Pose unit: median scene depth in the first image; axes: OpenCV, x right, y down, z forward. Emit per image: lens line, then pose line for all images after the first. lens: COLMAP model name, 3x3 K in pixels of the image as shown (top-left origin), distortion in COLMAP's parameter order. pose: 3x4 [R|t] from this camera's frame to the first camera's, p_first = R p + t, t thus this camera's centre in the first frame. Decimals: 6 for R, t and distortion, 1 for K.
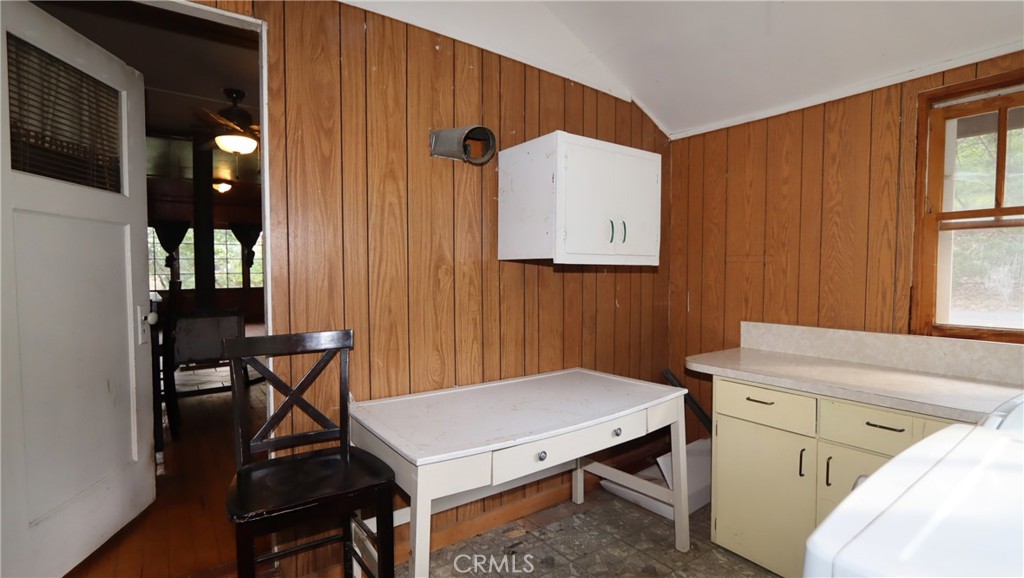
lens RADIAL K [[472.8, 0, 512.0], [0, 472.8, 289.0], [0, 0, 1]] dist [-0.012532, -0.000136]
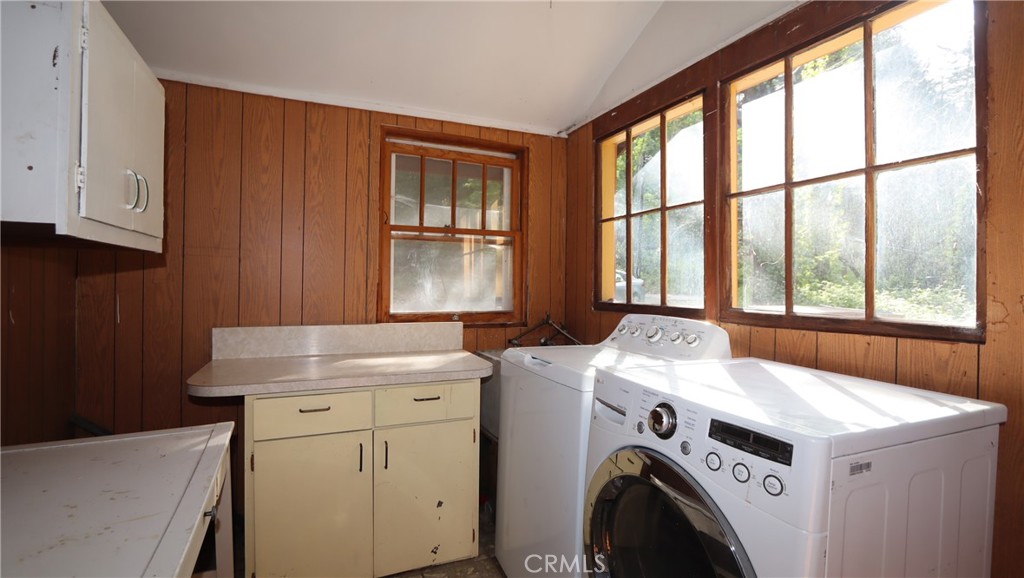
lens RADIAL K [[472.8, 0, 512.0], [0, 472.8, 289.0], [0, 0, 1]] dist [-0.012532, -0.000136]
pose [[0.205608, -0.010859, 0.978574, -0.250427], [0.021781, 0.999742, 0.006518, 0.008063], [-0.978392, 0.019974, 0.205791, 0.395910]]
